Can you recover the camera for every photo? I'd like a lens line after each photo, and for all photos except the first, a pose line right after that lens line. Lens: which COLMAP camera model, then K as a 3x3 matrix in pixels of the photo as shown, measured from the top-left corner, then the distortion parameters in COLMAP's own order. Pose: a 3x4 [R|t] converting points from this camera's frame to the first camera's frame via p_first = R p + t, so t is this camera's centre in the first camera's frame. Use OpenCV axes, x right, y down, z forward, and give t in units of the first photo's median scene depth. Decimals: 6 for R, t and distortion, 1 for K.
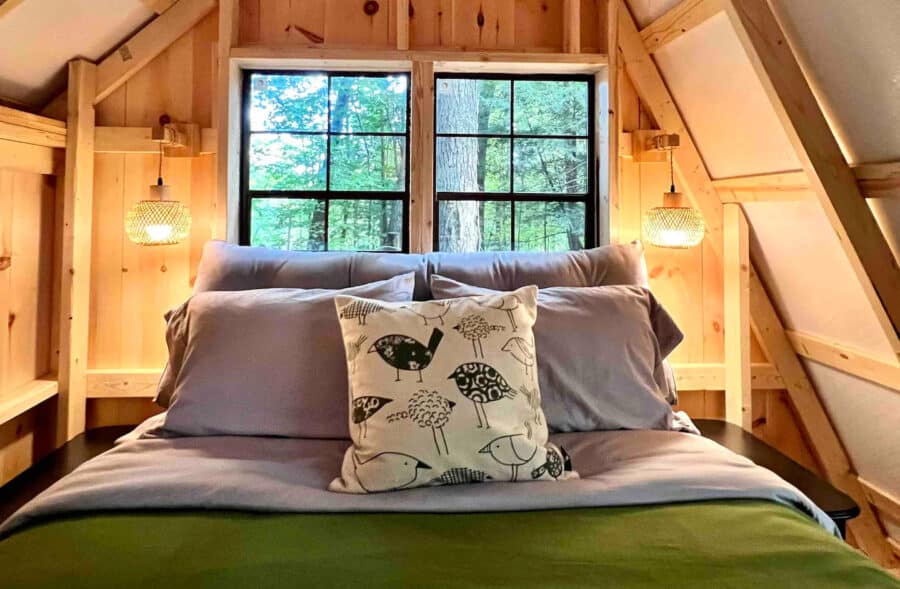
lens RADIAL K [[511.4, 0, 419.8], [0, 511.4, 190.0], [0, 0, 1]] dist [-0.004002, -0.001470]
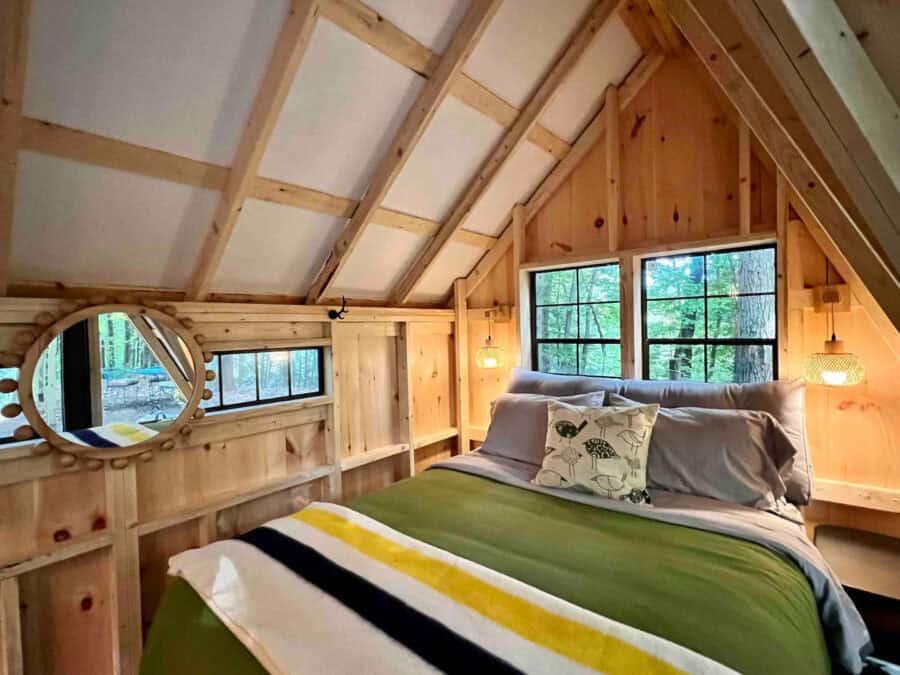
lens RADIAL K [[435.7, 0, 450.0], [0, 435.7, 337.5], [0, 0, 1]] dist [-0.001409, -0.000371]
pose [[0.746145, -0.010965, -0.665693, 0.515975], [0.055816, 0.997375, 0.046133, -0.103707], [0.663439, -0.071578, 0.744799, -0.386893]]
